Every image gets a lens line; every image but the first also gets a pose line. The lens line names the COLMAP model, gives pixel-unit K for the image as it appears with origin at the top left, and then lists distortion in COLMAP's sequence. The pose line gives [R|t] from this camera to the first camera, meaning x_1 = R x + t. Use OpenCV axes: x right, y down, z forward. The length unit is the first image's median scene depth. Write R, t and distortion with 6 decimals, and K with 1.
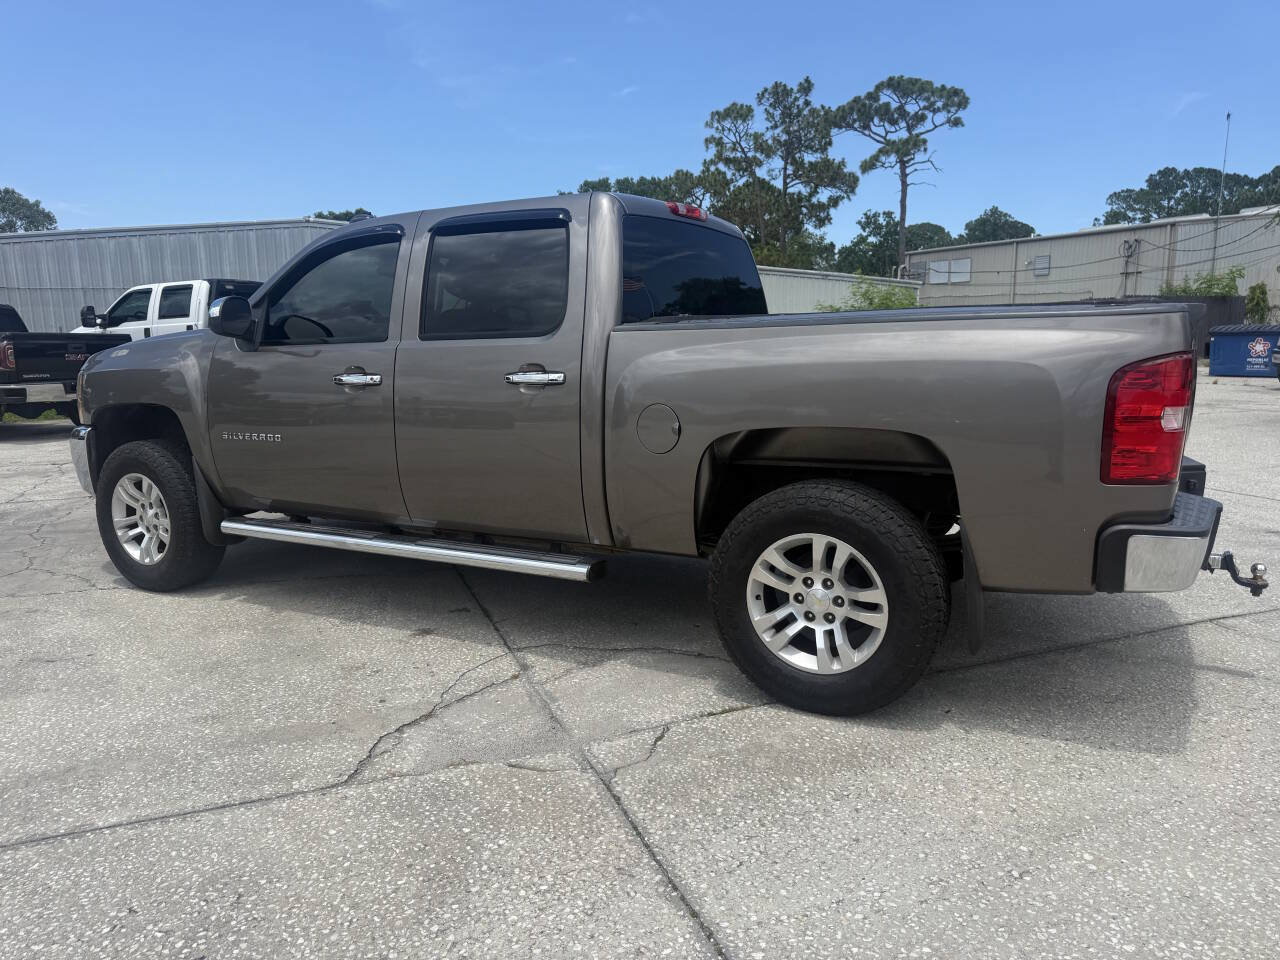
lens RADIAL K [[921.1, 0, 635.8], [0, 921.1, 480.4], [0, 0, 1]] dist [0.036489, -0.042247]
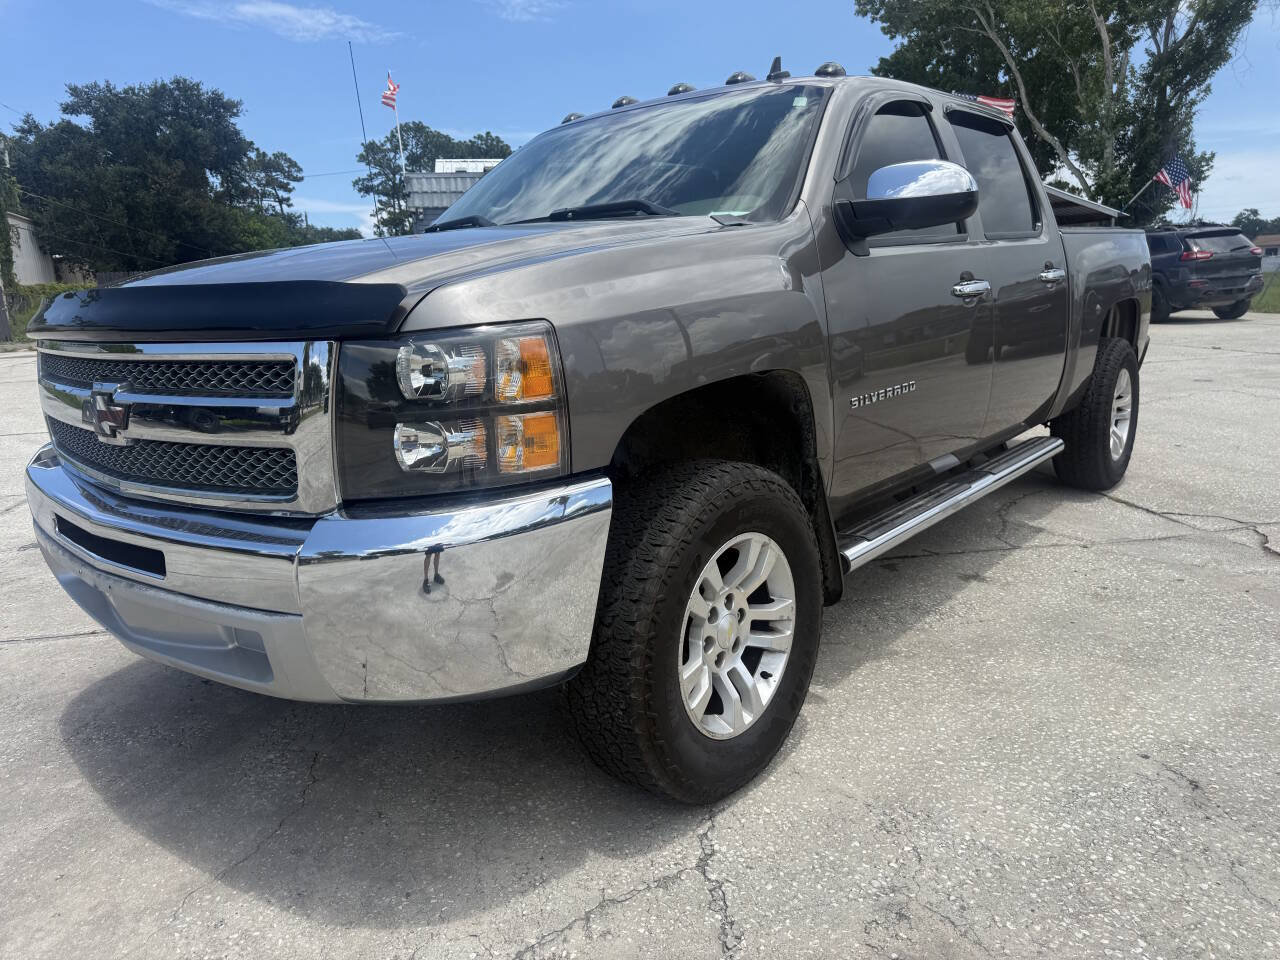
lens RADIAL K [[921.1, 0, 640.7], [0, 921.1, 475.0], [0, 0, 1]] dist [0.036489, -0.042247]
pose [[0.181763, -0.196459, 0.963517, -1.016046], [0.198881, 0.966934, 0.159638, -0.121079], [-0.963020, 0.162609, 0.214825, 0.991113]]
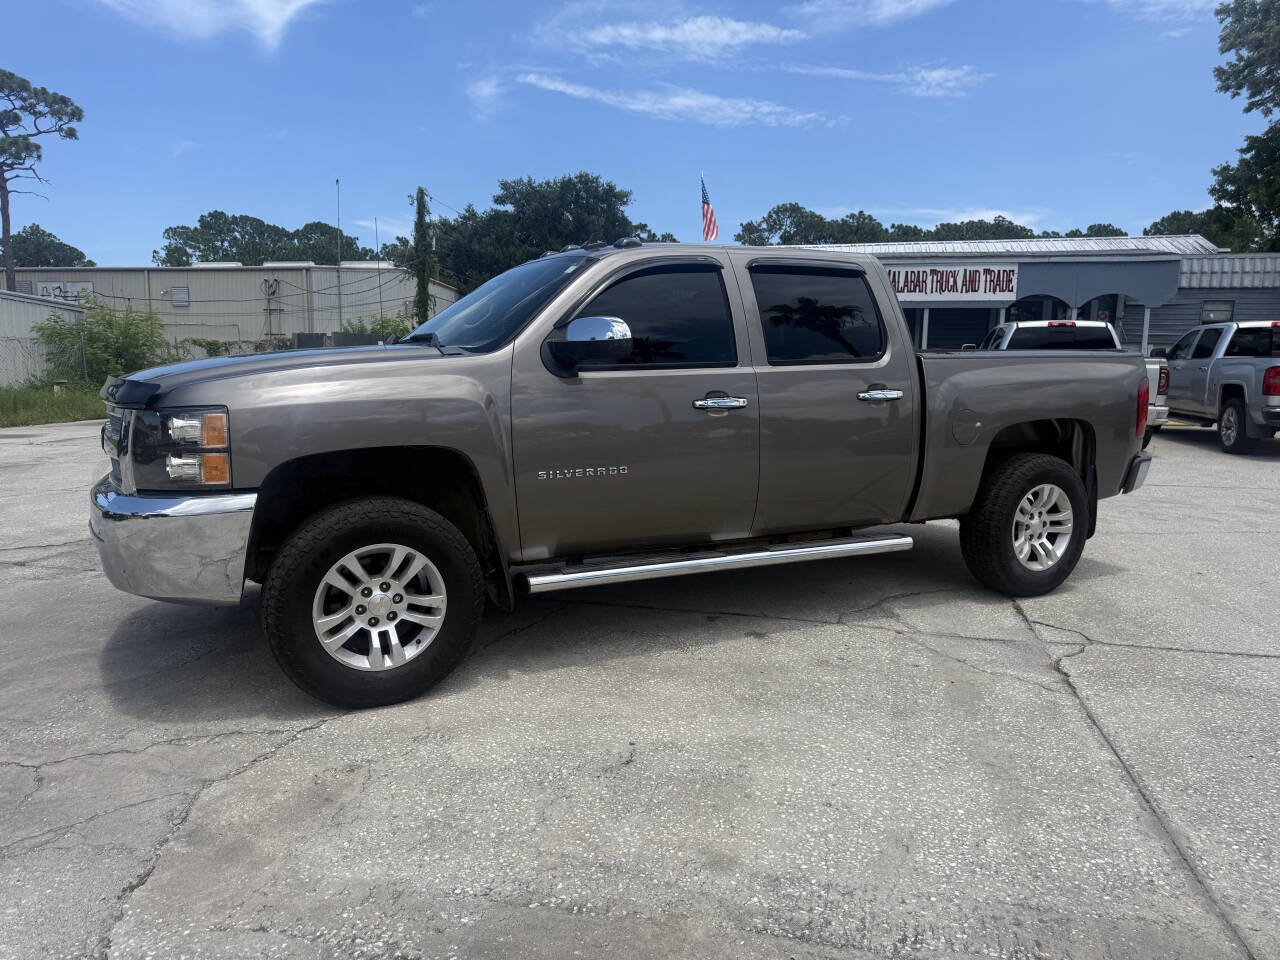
lens RADIAL K [[921.1, 0, 634.3], [0, 921.1, 486.4], [0, 0, 1]] dist [0.036489, -0.042247]
pose [[0.560690, -0.096573, 0.822375, -1.065003], [0.119447, 0.992221, 0.035080, -0.056537], [-0.819365, 0.078561, 0.567863, 0.445899]]
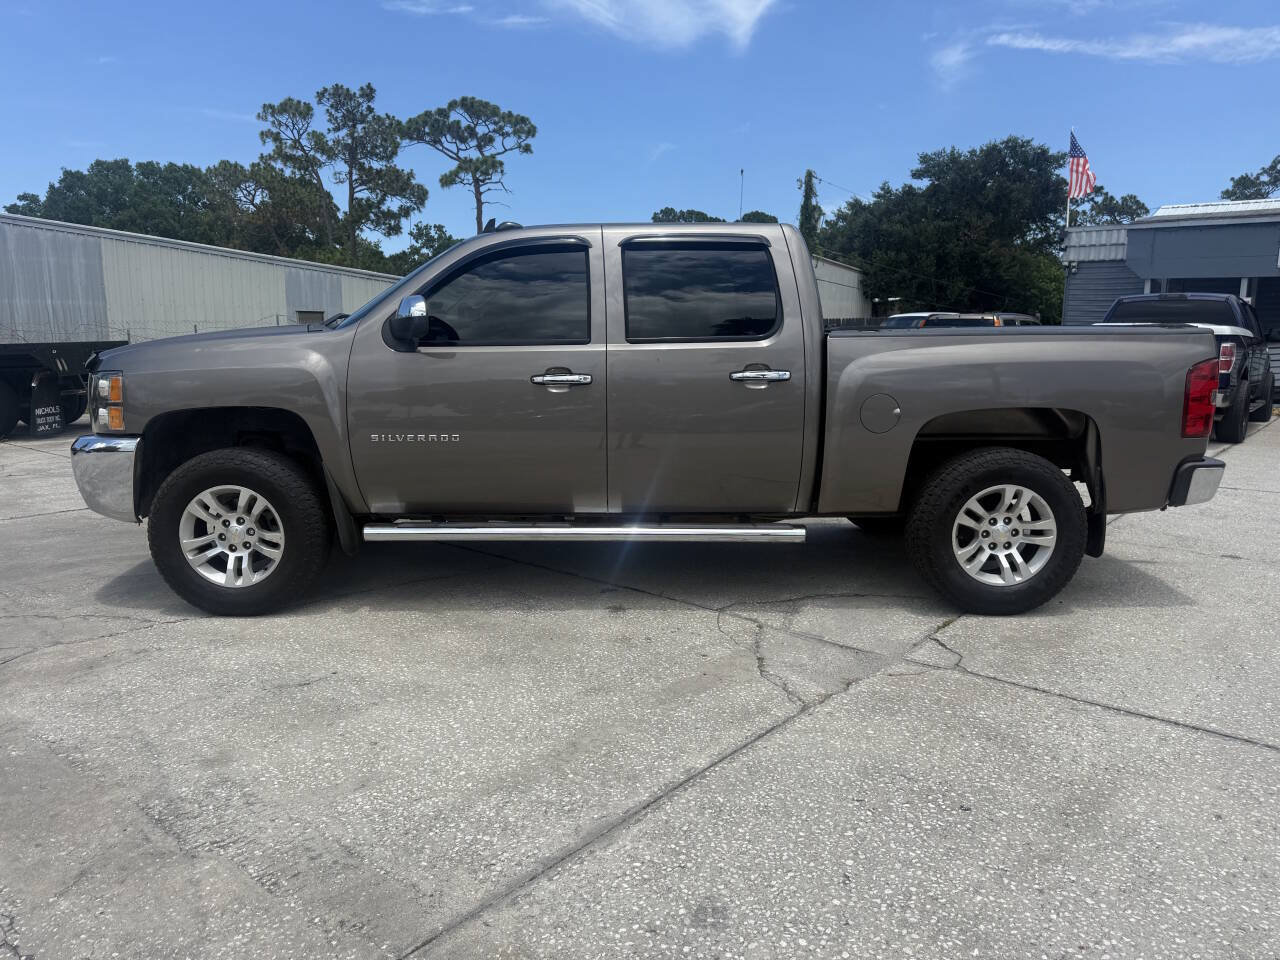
lens RADIAL K [[921.1, 0, 639.4], [0, 921.1, 484.9], [0, 0, 1]] dist [0.036489, -0.042247]
pose [[0.874985, -0.057819, 0.480685, -0.654010], [0.060572, 0.998116, 0.009798, 0.007273], [-0.480346, 0.020544, 0.876839, 0.023022]]
